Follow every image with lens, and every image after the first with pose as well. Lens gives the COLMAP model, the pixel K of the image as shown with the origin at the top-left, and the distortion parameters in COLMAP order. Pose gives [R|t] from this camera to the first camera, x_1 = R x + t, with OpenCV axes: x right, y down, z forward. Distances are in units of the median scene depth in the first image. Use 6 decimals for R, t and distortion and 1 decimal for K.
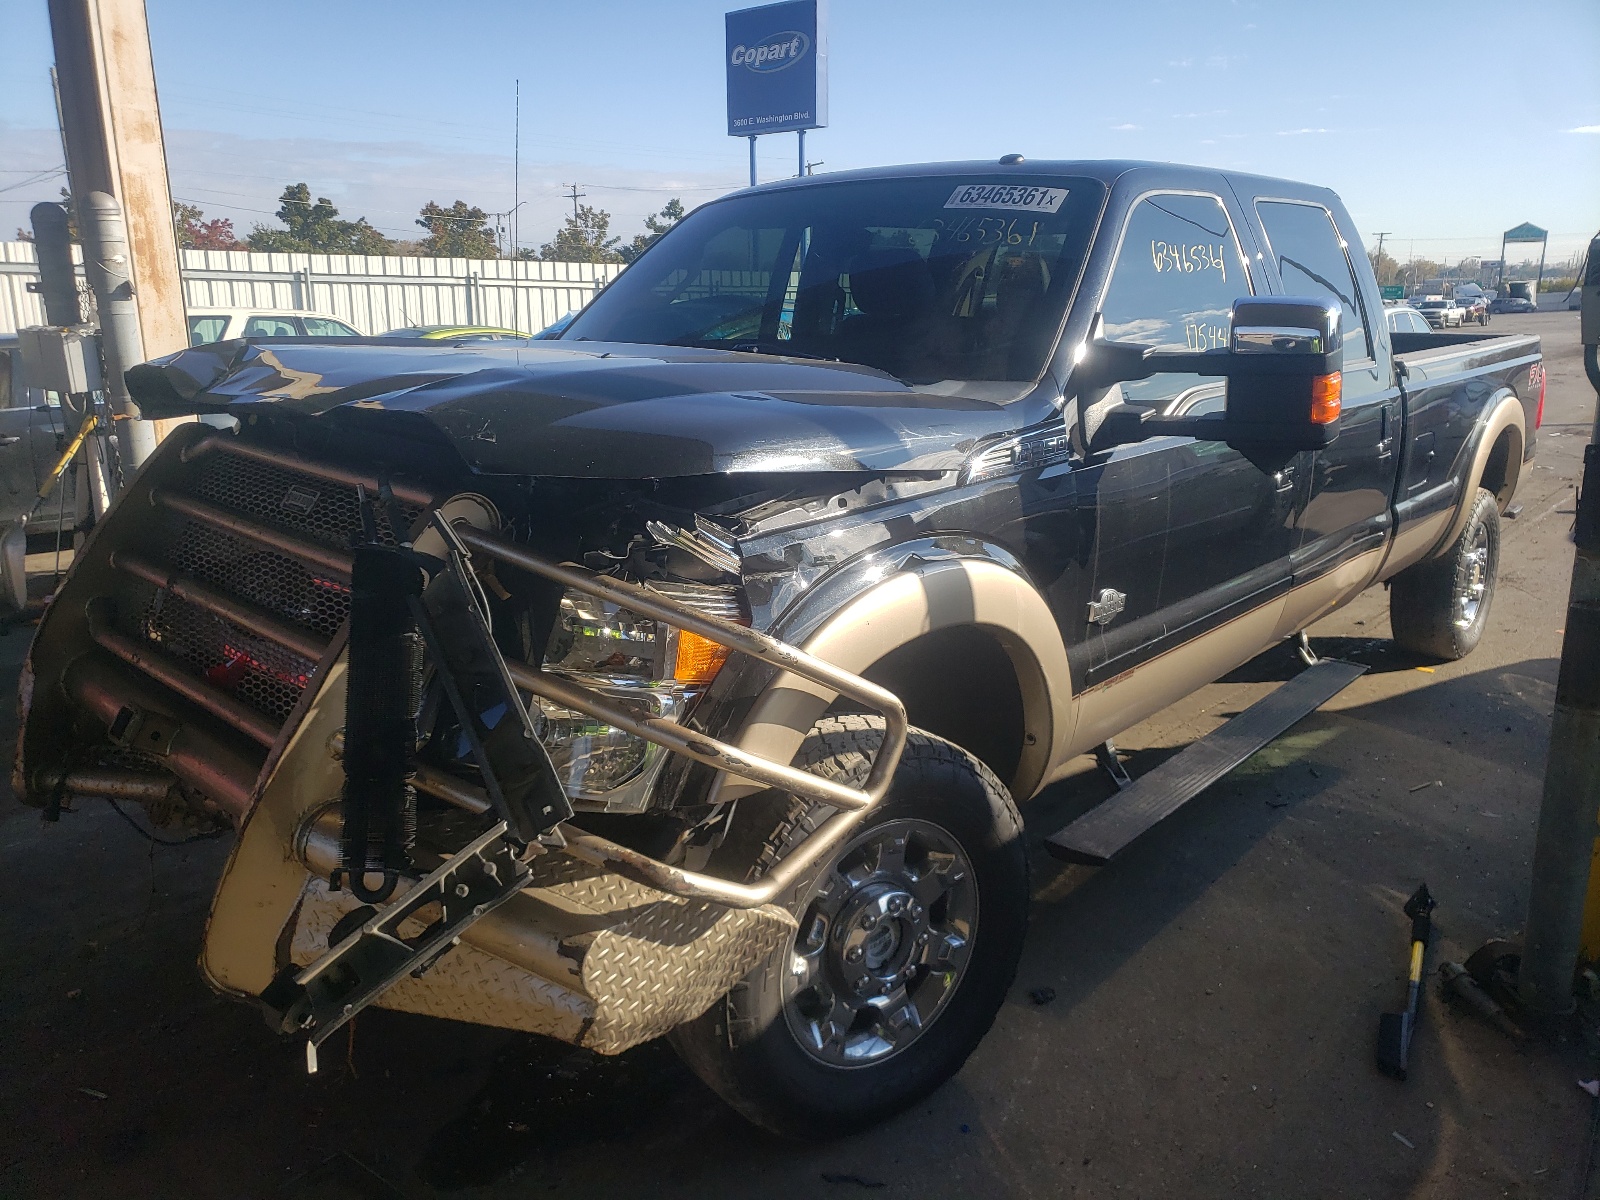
lens RADIAL K [[1265.5, 0, 800.3], [0, 1265.5, 611.6], [0, 0, 1]] dist [0.025308, -0.006991]
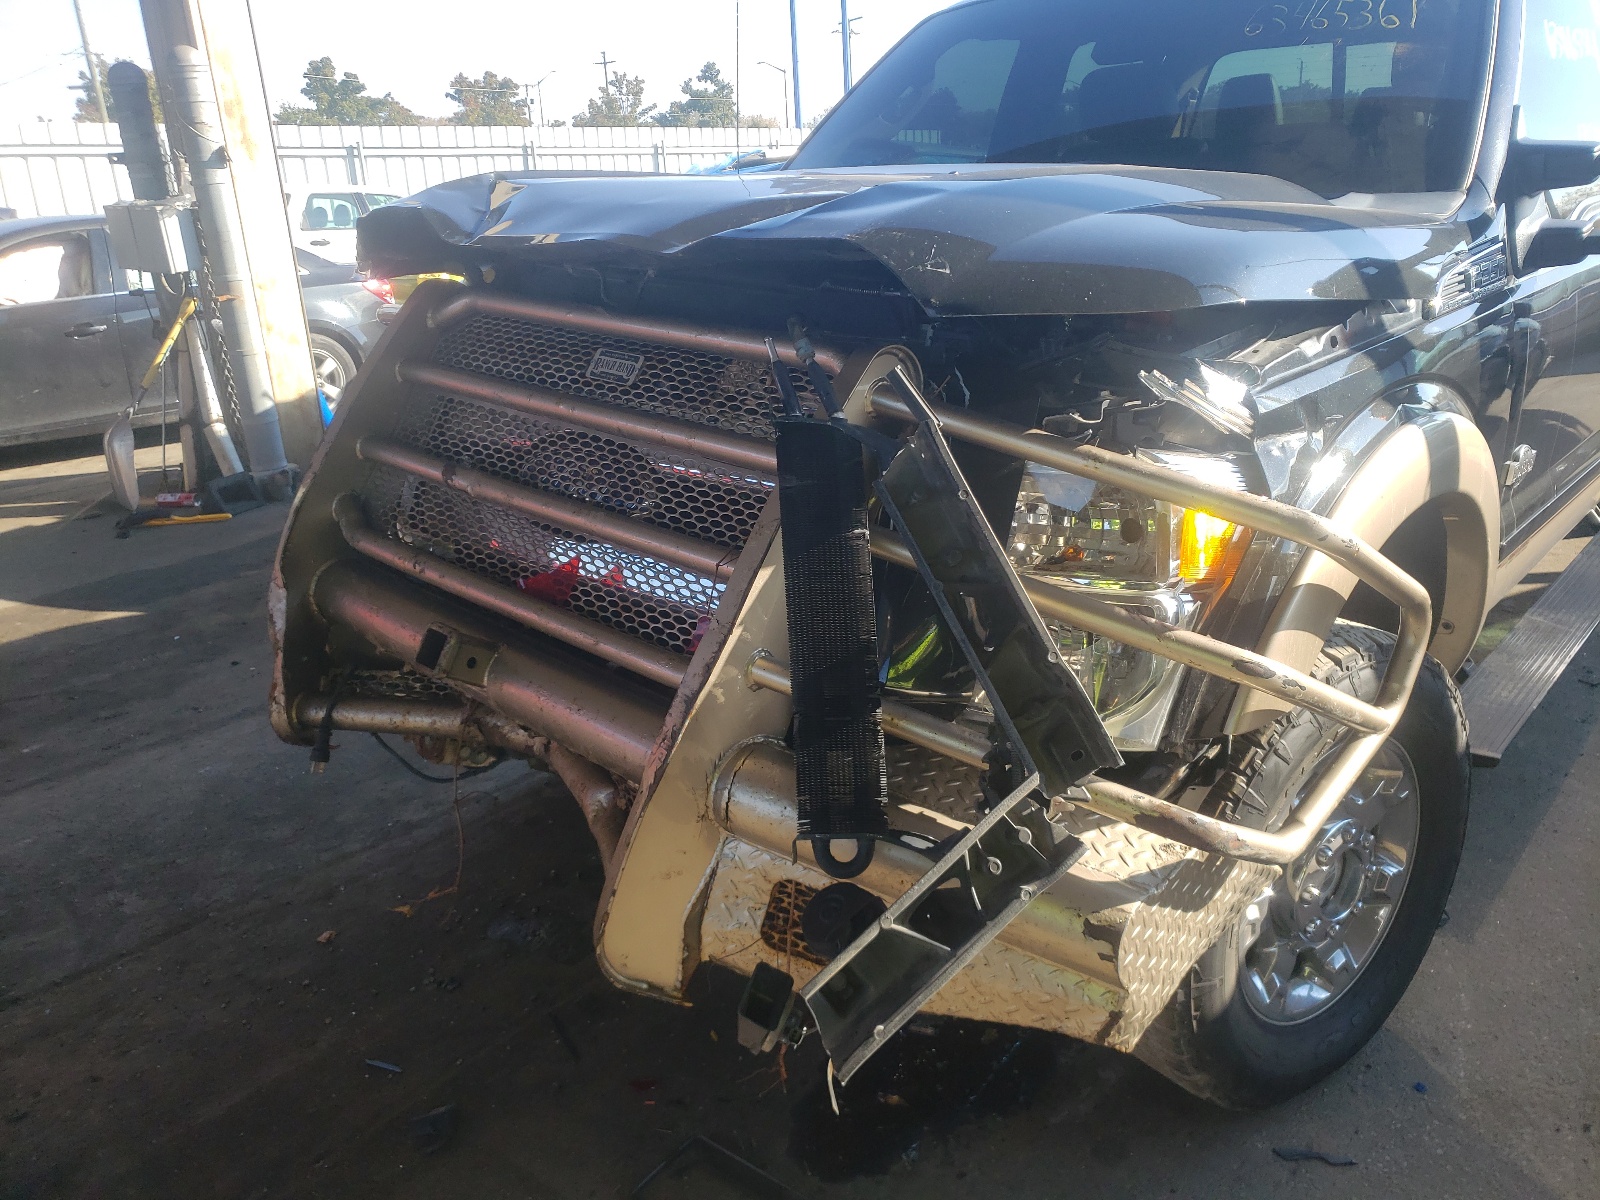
lens RADIAL K [[1265.5, 0, 848.9], [0, 1265.5, 594.8], [0, 0, 1]] dist [0.025308, -0.006991]
pose [[0.999453, -0.032355, -0.006825, -0.244441], [0.032822, 0.995770, 0.085818, -0.007290], [0.004020, -0.085995, 0.996287, 0.183825]]
